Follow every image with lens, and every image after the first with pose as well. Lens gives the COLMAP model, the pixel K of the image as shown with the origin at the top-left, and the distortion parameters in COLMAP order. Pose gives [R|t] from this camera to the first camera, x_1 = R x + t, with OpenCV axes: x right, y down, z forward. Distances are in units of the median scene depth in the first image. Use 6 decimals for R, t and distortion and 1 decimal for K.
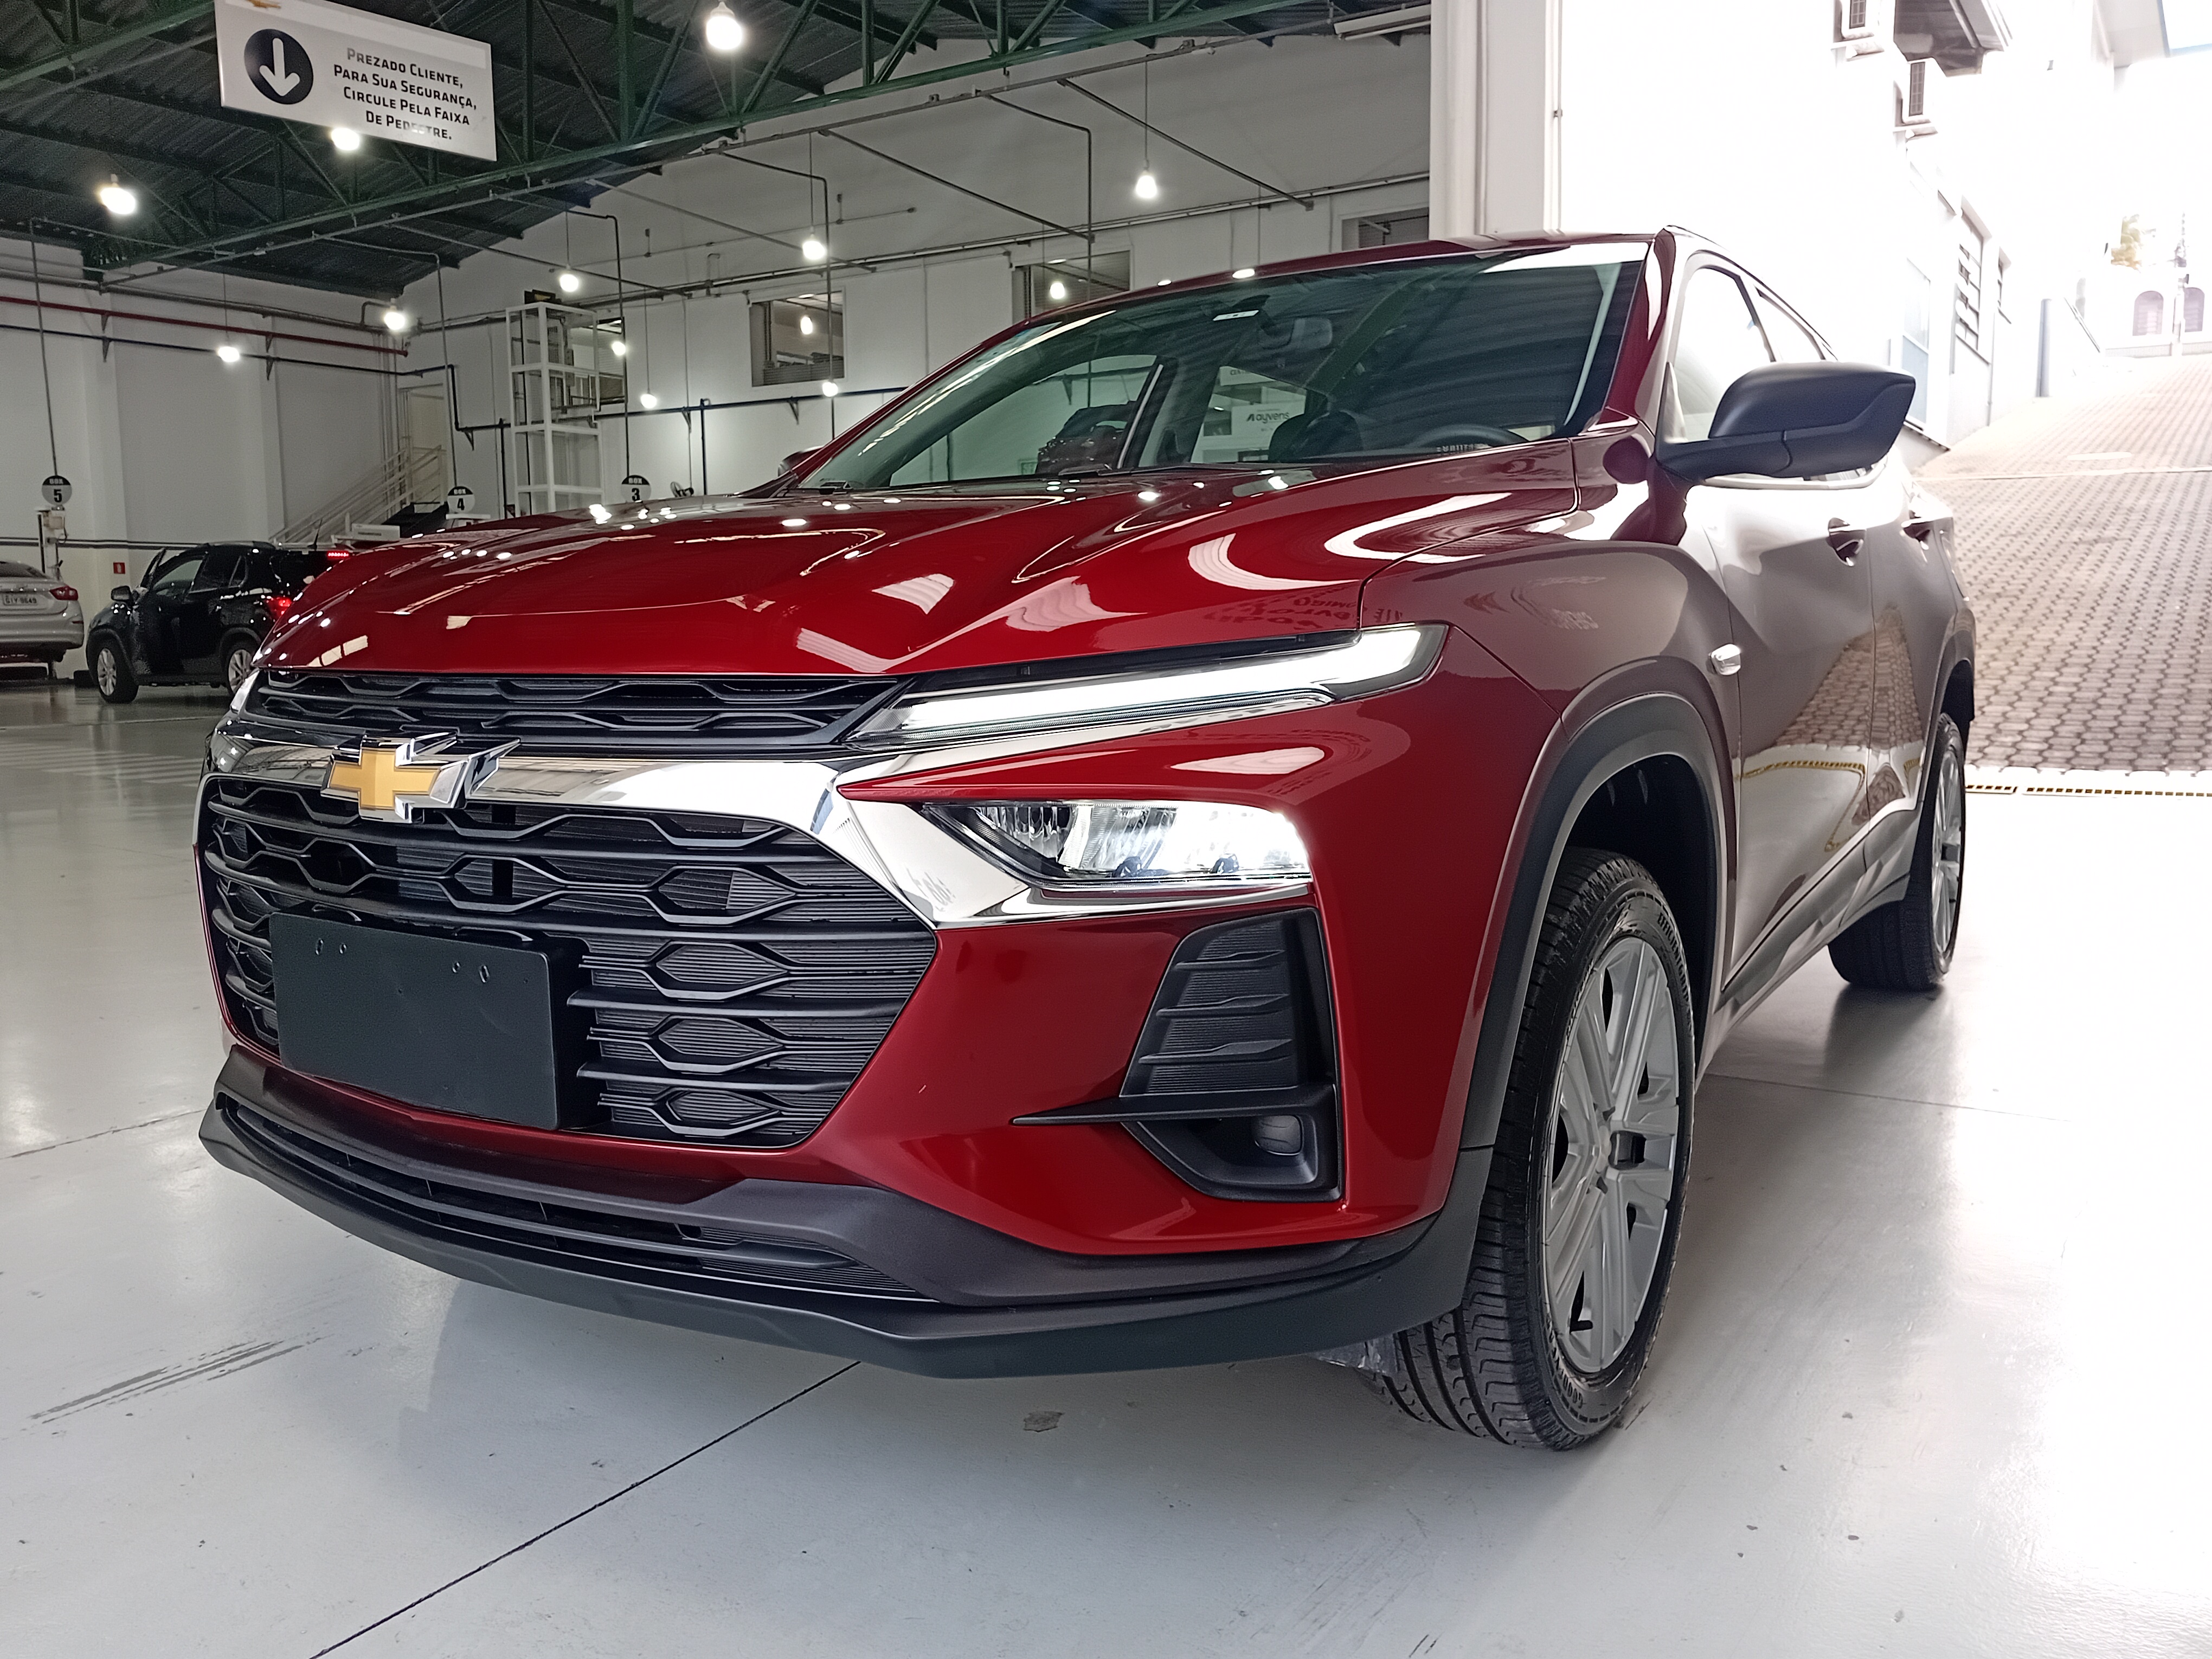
lens RADIAL K [[1724.9, 0, 1025.1], [0, 1724.9, 839.5], [0, 0, 1]] dist [0.039787, -0.121577]
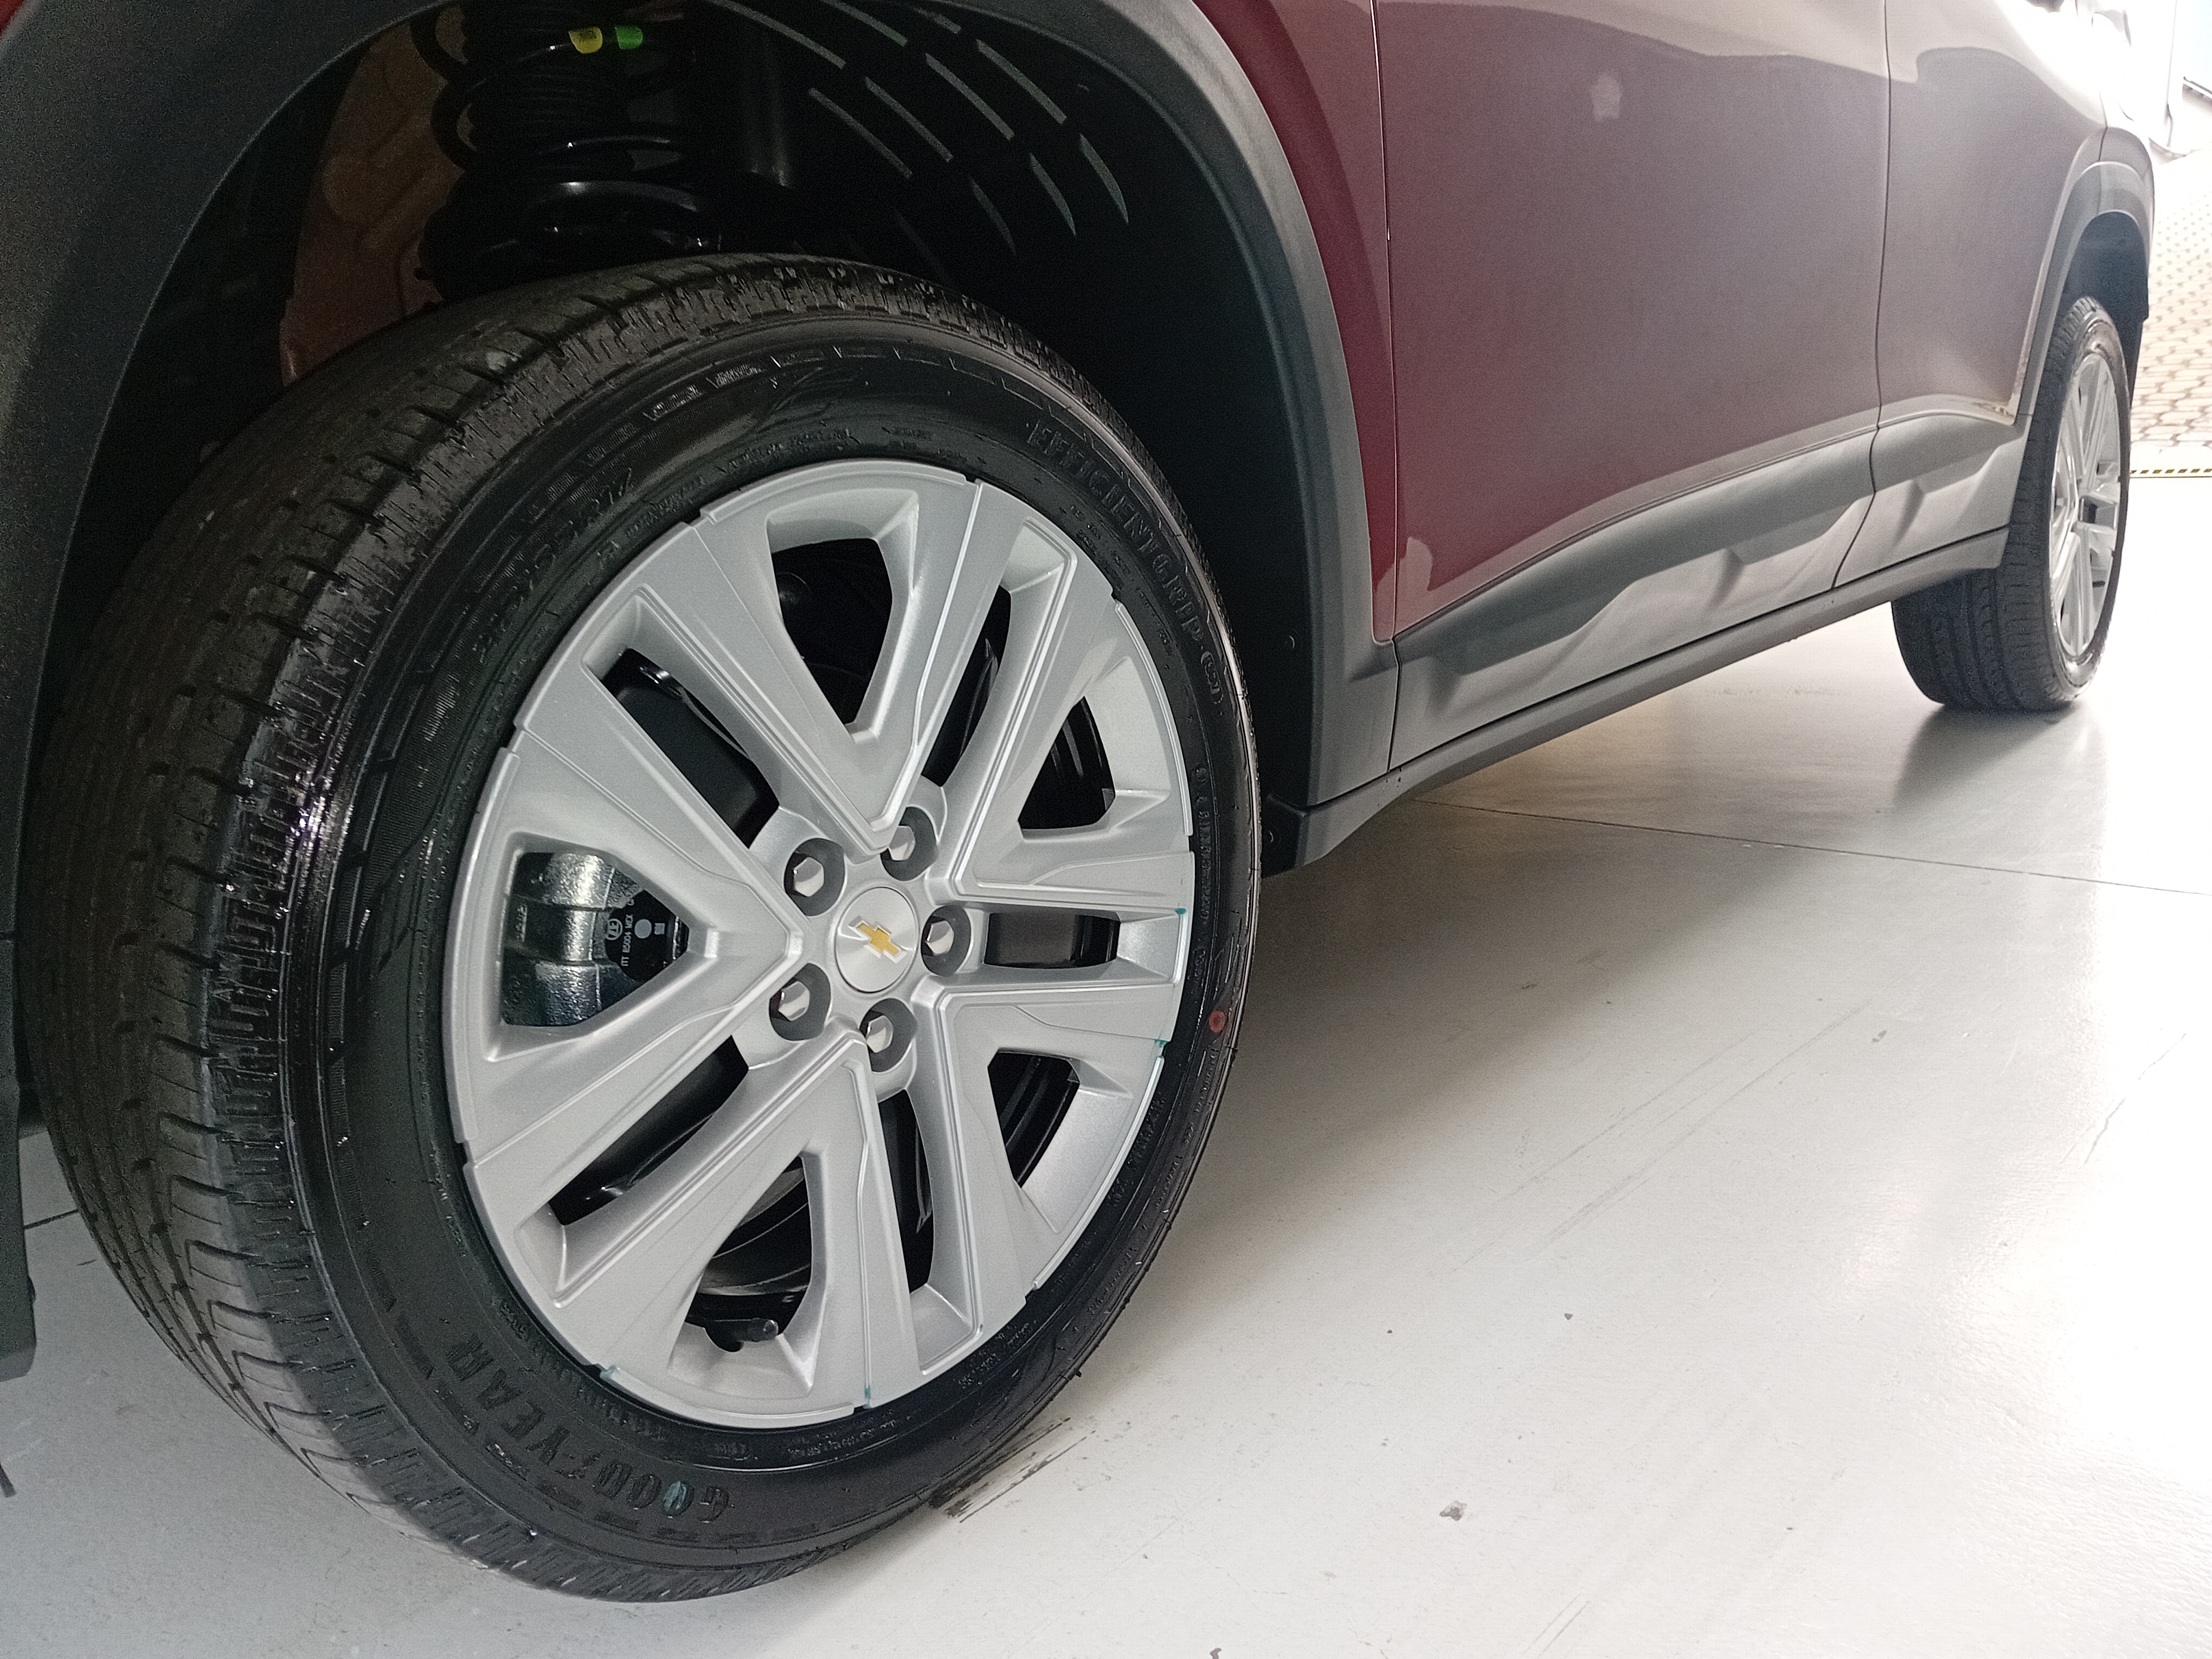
lens RADIAL K [[1724.9, 0, 1025.1], [0, 1724.9, 839.5], [0, 0, 1]] dist [0.039787, -0.121577]
pose [[0.991420, -0.013664, -0.130001, 0.452076], [0.029075, 0.992659, 0.117401, 0.104433], [0.127443, -0.120173, 0.984539, 0.589902]]
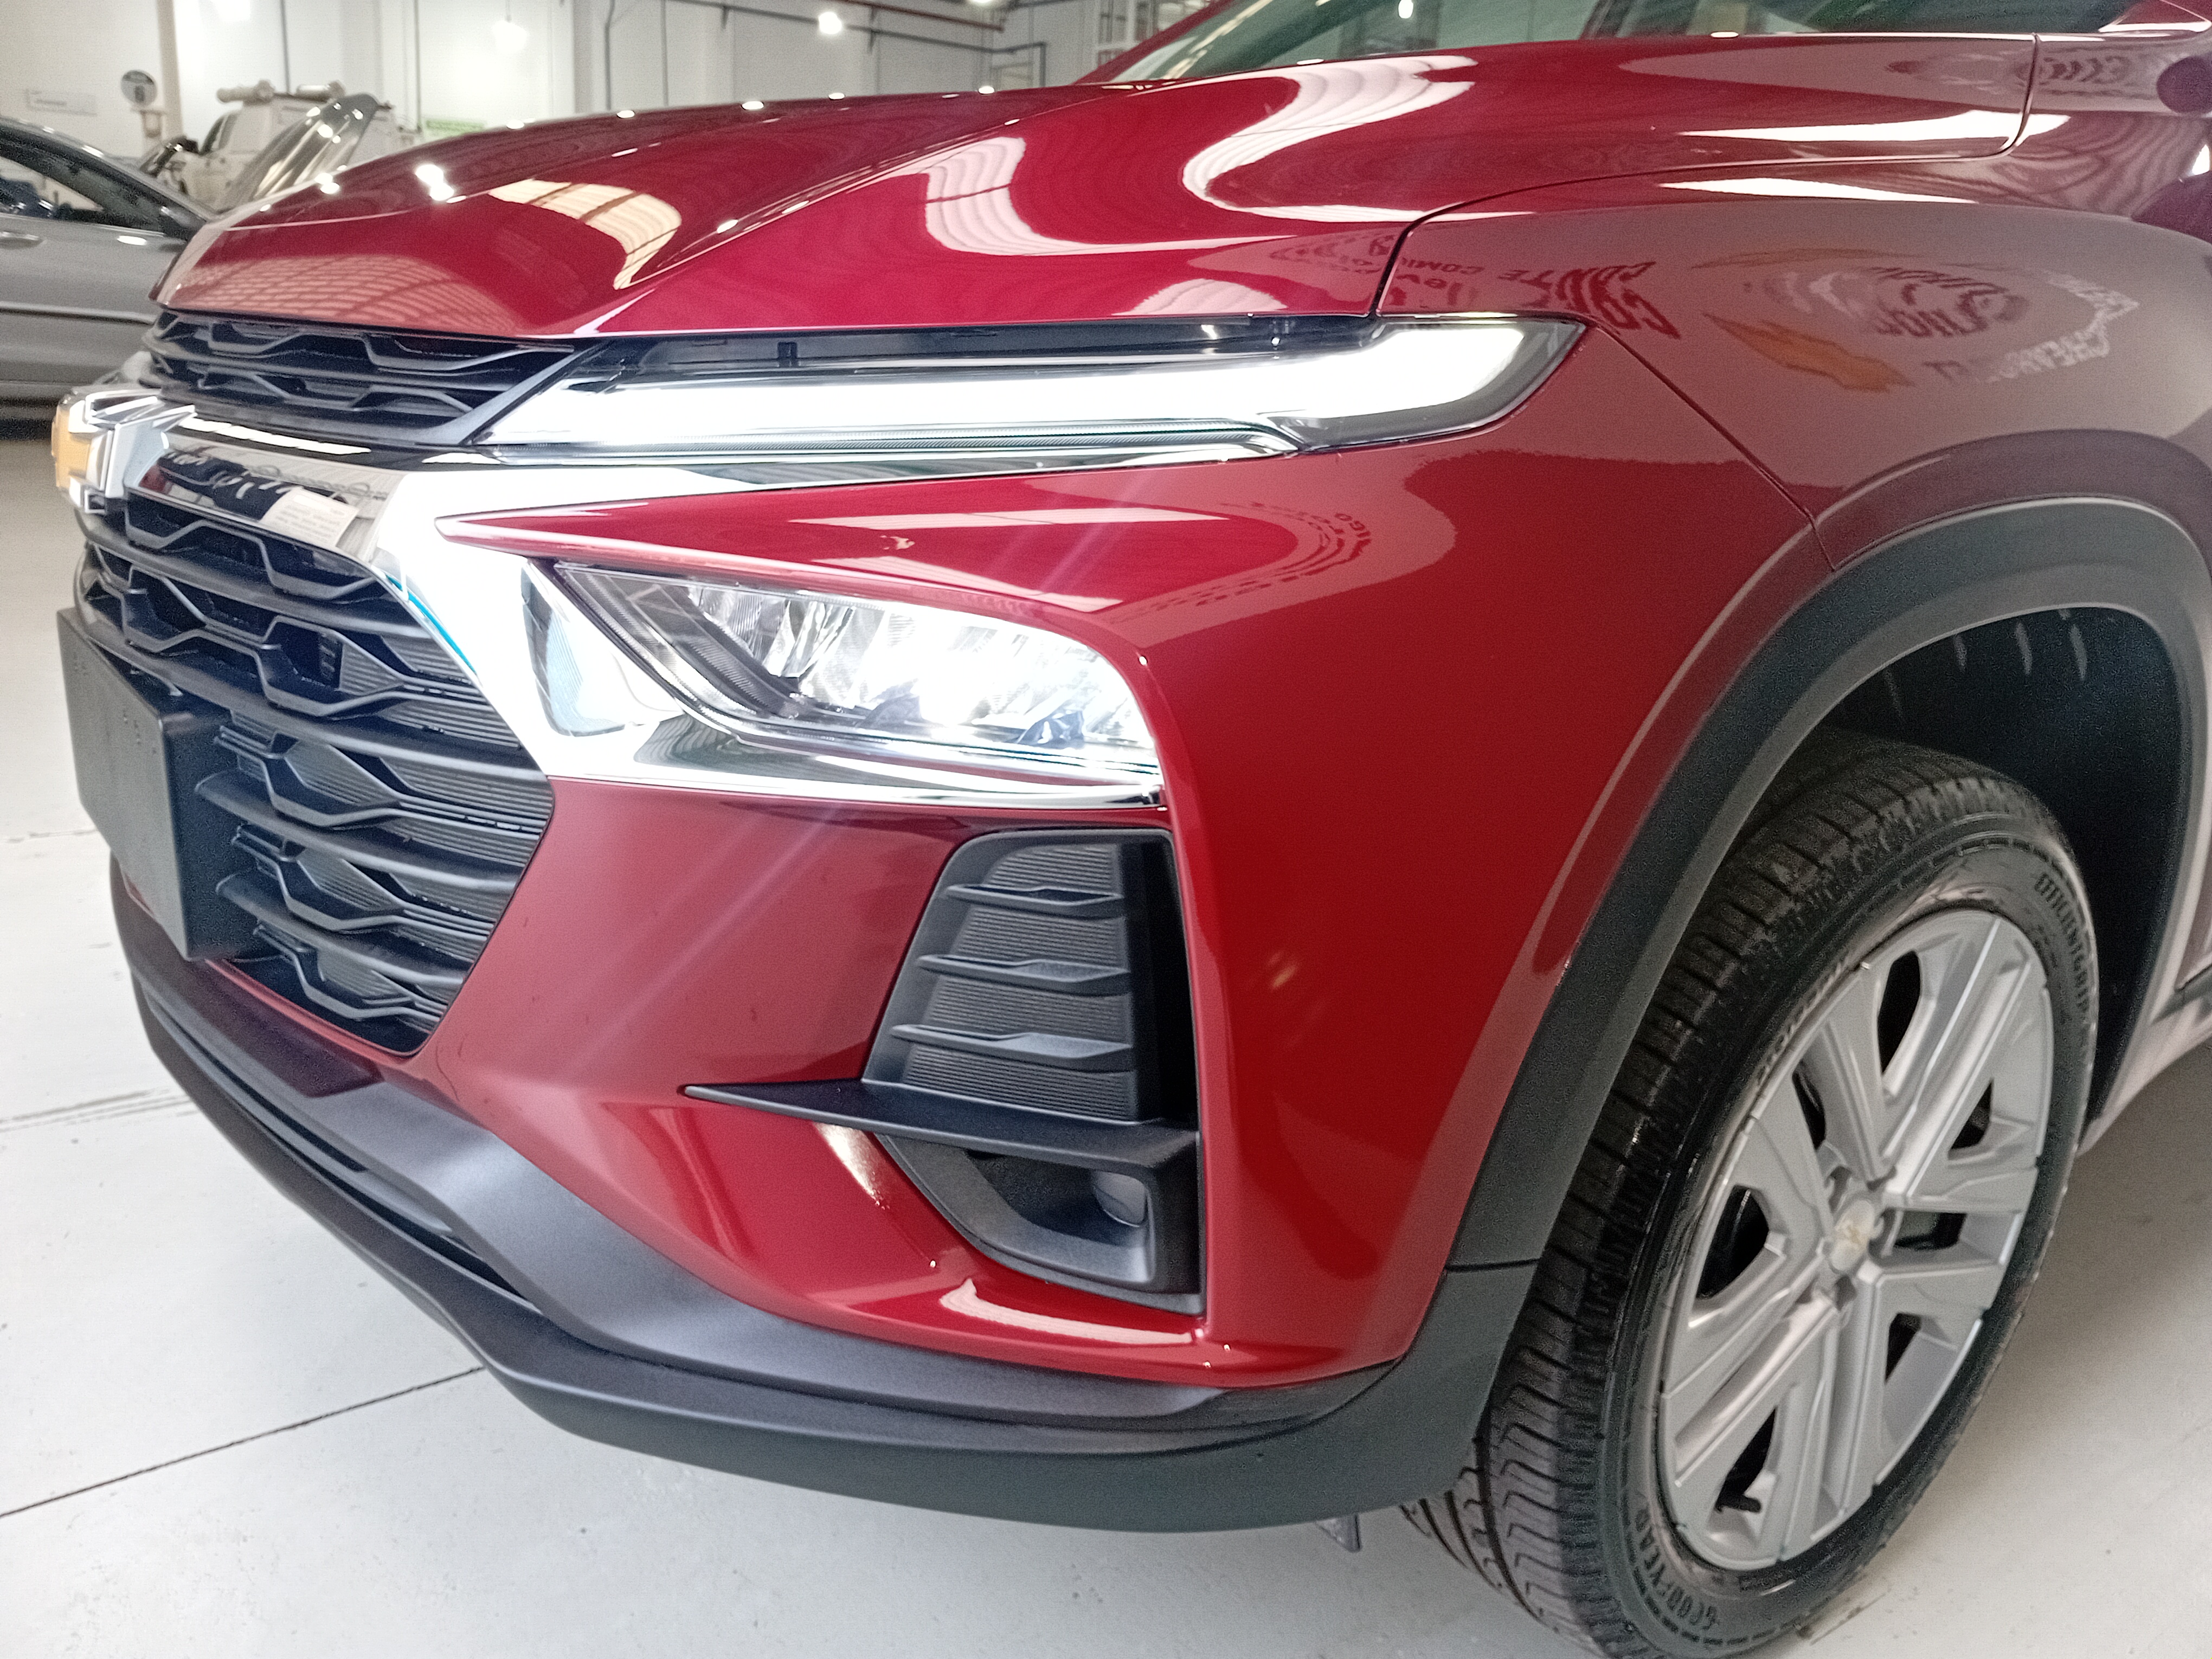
lens RADIAL K [[1724.9, 0, 1025.1], [0, 1724.9, 839.5], [0, 0, 1]] dist [0.039787, -0.121577]
pose [[0.946771, 0.151787, -0.283875, 0.218243], [-0.104783, 0.979142, 0.174075, -0.037787], [0.304376, -0.135064, 0.942928, 0.366617]]
